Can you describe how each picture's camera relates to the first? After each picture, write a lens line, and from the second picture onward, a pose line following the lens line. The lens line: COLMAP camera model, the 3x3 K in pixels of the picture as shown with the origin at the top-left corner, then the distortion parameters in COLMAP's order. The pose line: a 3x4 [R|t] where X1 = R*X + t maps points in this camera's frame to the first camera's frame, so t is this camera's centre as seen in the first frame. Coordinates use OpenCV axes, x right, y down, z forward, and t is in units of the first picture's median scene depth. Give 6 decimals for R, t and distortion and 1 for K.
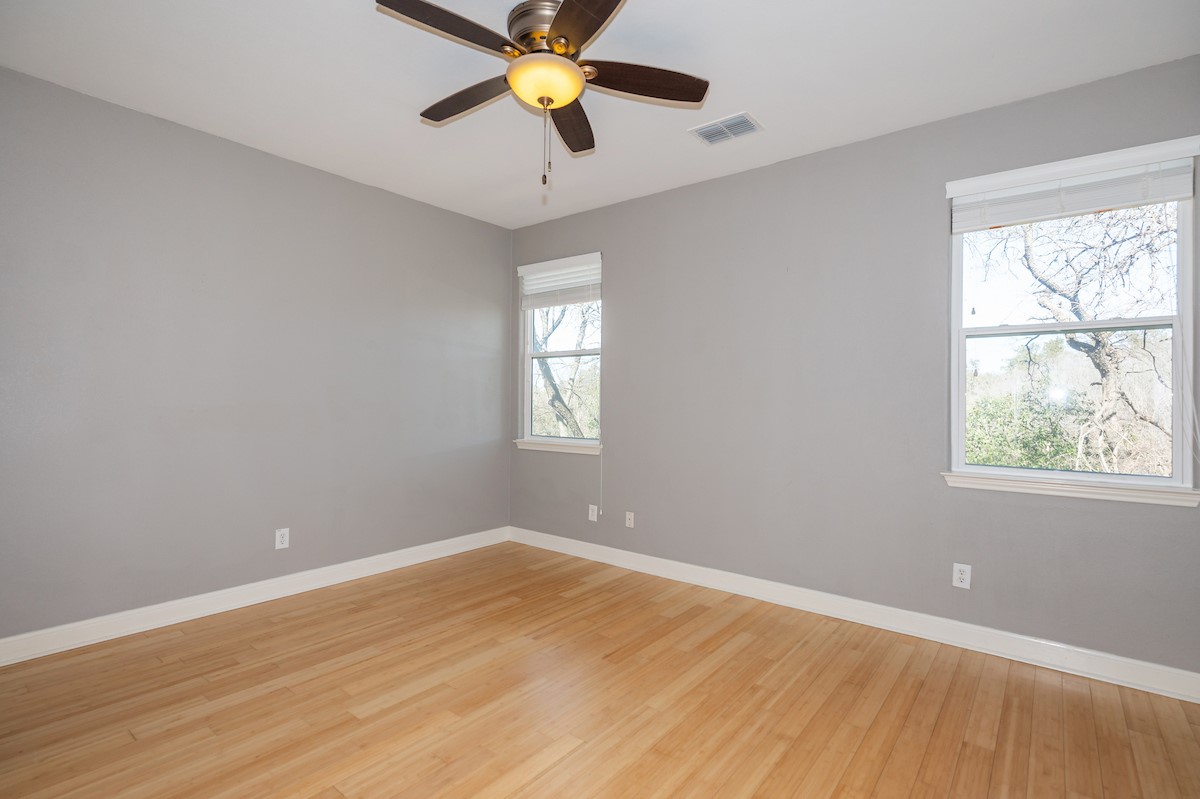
lens RADIAL K [[589.7, 0, 607.6], [0, 589.7, 401.4], [0, 0, 1]] dist [0.001316, 0.000176]
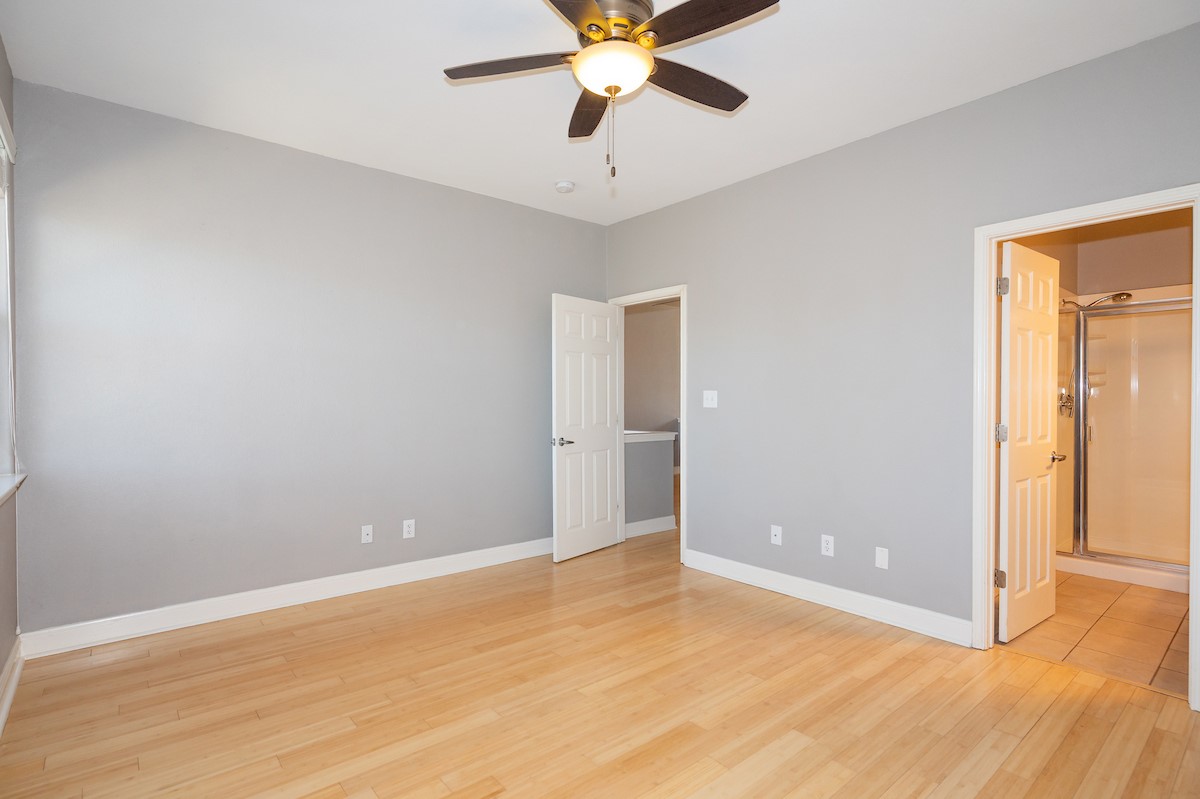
lens RADIAL K [[589.7, 0, 607.6], [0, 589.7, 401.4], [0, 0, 1]] dist [0.001316, 0.000176]
pose [[-0.981046, -0.012516, 0.193372, -0.231102], [-0.012661, 0.999920, 0.000485, 0.001741], [-0.193362, -0.001972, -0.981125, 1.548485]]
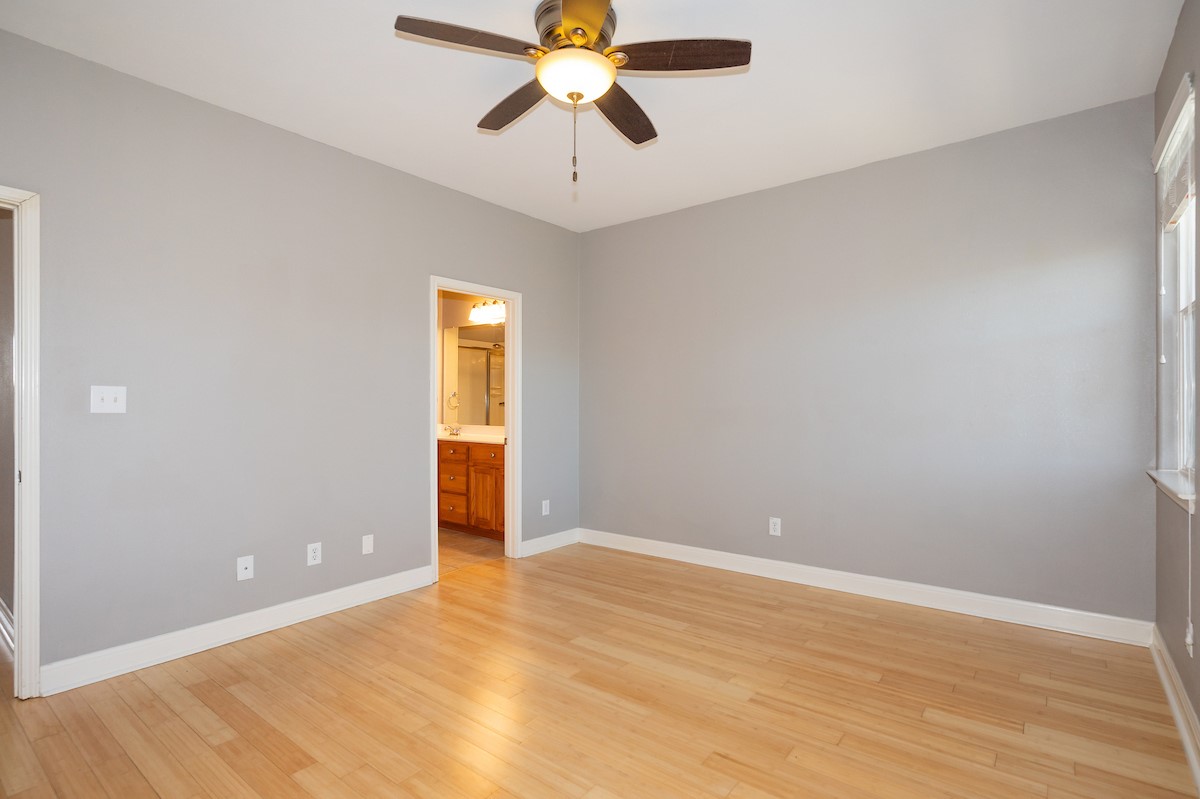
lens RADIAL K [[573.4, 0, 578.7], [0, 573.4, 401.4], [0, 0, 1]] dist [-0.000438, 0.000175]
pose [[-0.023736, -0.014093, -0.999619, 0.674231], [0.004941, 0.999887, -0.014214, 0.012858], [0.999706, -0.005276, -0.023663, 0.812830]]
